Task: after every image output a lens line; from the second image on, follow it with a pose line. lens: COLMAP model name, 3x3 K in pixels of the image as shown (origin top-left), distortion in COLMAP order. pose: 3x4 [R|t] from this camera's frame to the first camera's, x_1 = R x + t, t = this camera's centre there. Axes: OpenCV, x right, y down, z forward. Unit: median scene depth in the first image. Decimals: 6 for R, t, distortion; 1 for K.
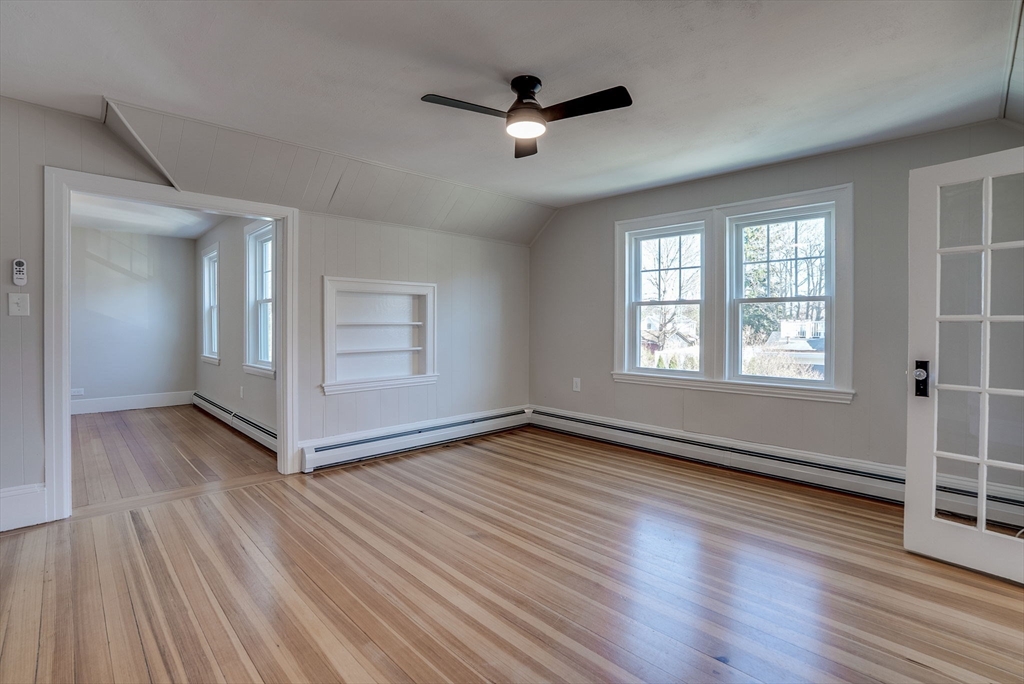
lens RADIAL K [[482.7, 0, 516.0], [0, 482.7, 340.3], [0, 0, 1]] dist [-0.065772, 0.027790]
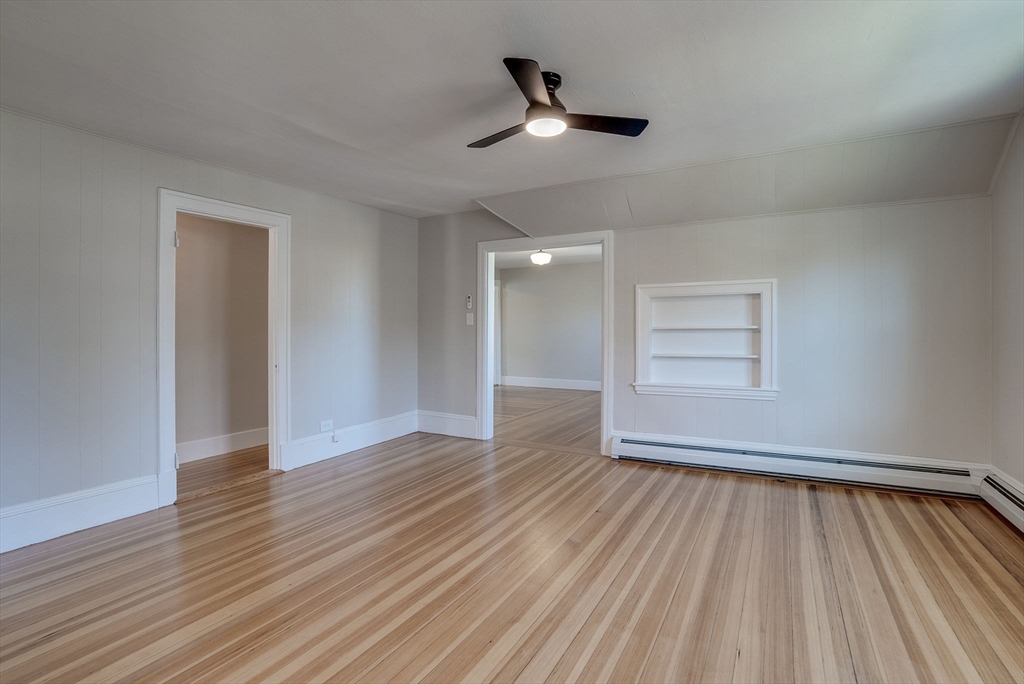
lens RADIAL K [[478.1, 0, 503.9], [0, 478.1, 338.6], [0, 0, 1]] dist [-0.068647, 0.024758]
pose [[0.279523, 0.016809, -0.959992, 0.572331], [-0.026177, 0.999608, 0.009880, -0.013910], [0.959782, 0.022368, 0.279853, 0.411938]]
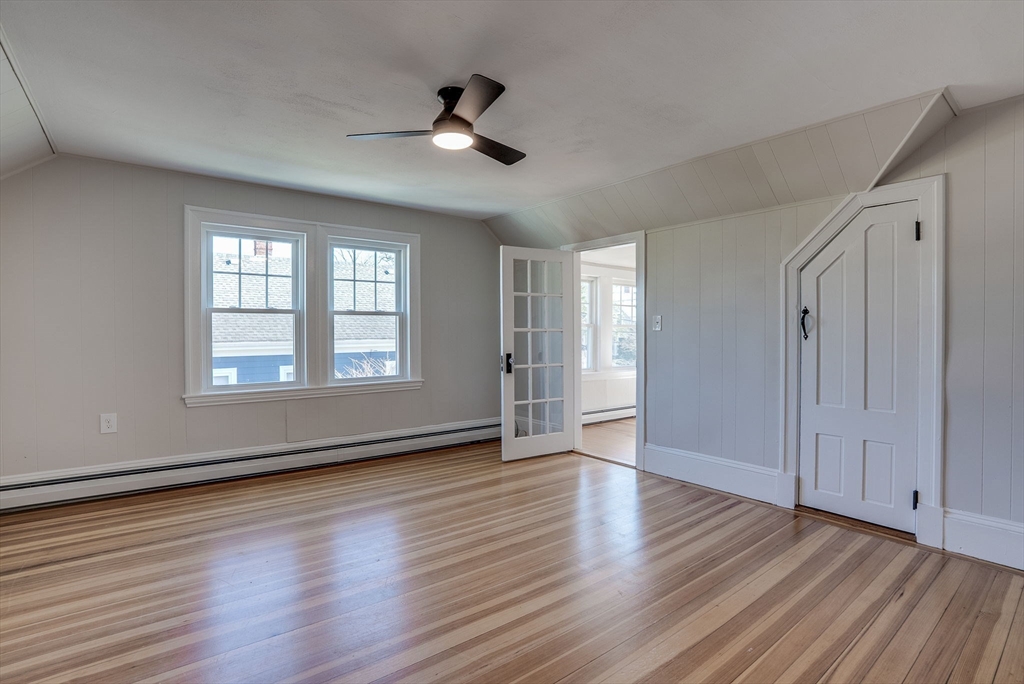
lens RADIAL K [[460.7, 0, 473.4], [0, 460.7, 361.6], [0, 0, 1]] dist [-0.093380, 0.021006]
pose [[0.159640, -0.058929, 0.985415, -0.542039], [0.034463, 0.997941, 0.054095, -0.015431], [-0.986574, 0.025325, 0.161342, 0.515267]]
